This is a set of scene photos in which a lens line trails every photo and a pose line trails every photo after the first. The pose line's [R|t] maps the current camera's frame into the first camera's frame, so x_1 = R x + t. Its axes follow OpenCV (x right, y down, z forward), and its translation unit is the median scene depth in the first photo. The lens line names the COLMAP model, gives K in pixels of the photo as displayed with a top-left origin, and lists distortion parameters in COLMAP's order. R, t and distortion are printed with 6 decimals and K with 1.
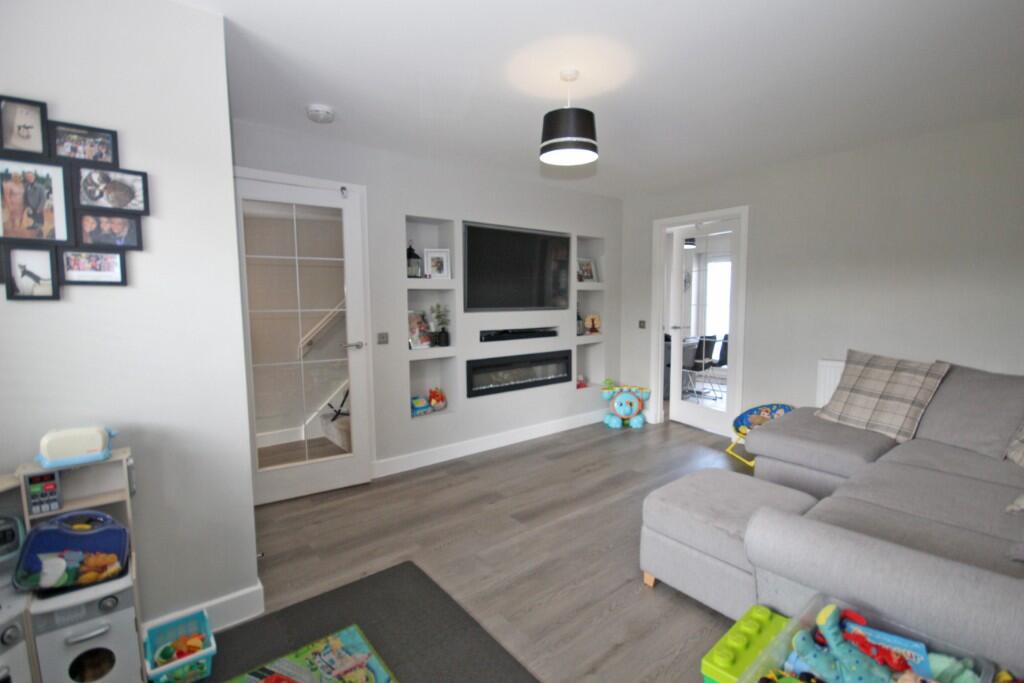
lens RADIAL K [[473.6, 0, 514.5], [0, 473.6, 342.7], [0, 0, 1]] dist [0.001035, -0.001003]
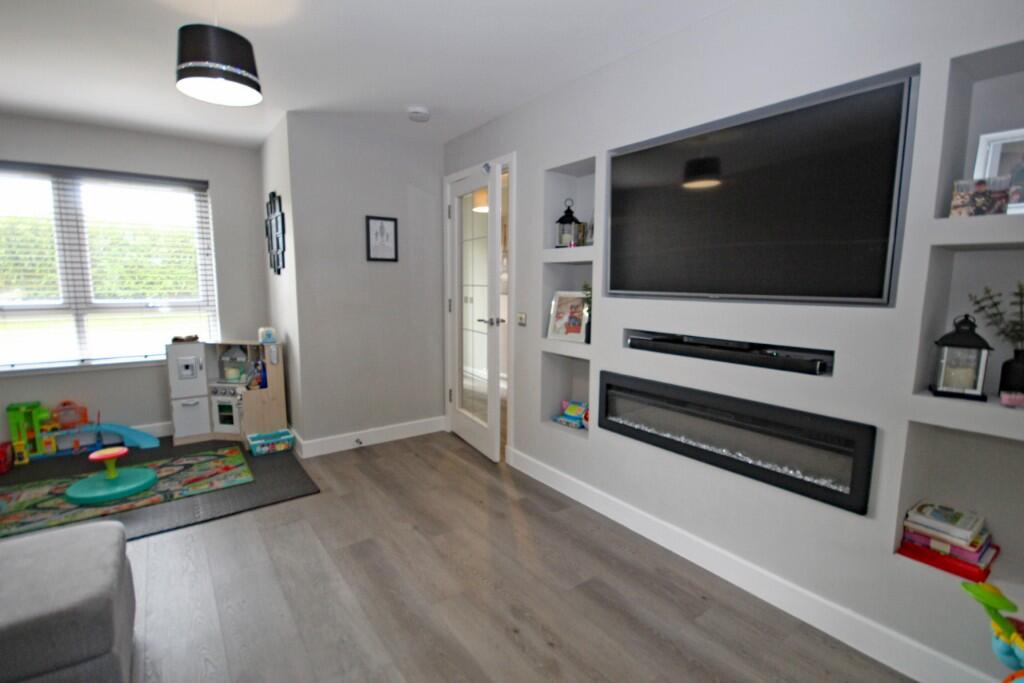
lens RADIAL K [[473.6, 0, 520.8], [0, 473.6, 340.5], [0, 0, 1]] dist [0.001035, -0.001003]
pose [[-0.035359, 0.127058, -0.991265, 0.609329], [-0.103975, 0.986035, 0.130096, -0.085052], [0.993951, 0.107667, -0.021655, 1.007121]]
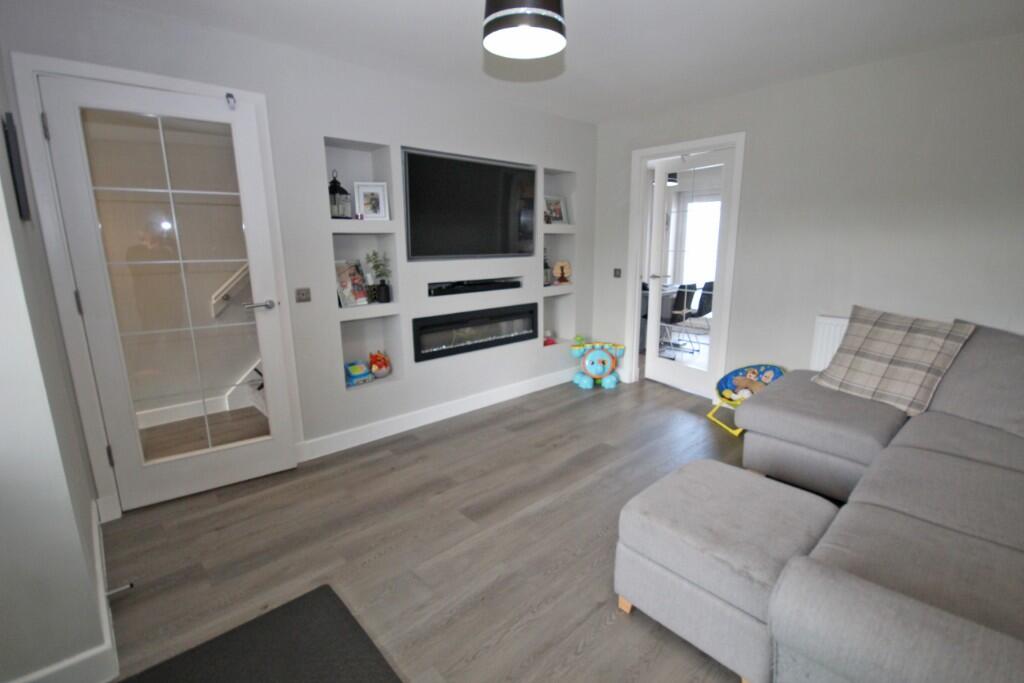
lens RADIAL K [[473.6, 0, 516.8], [0, 473.6, 341.5], [0, 0, 1]] dist [0.001035, -0.001003]
pose [[0.998016, -0.012490, 0.061704, 0.034979], [0.005109, 0.992957, 0.118366, -0.024091], [-0.062748, -0.117816, 0.991051, 0.164064]]
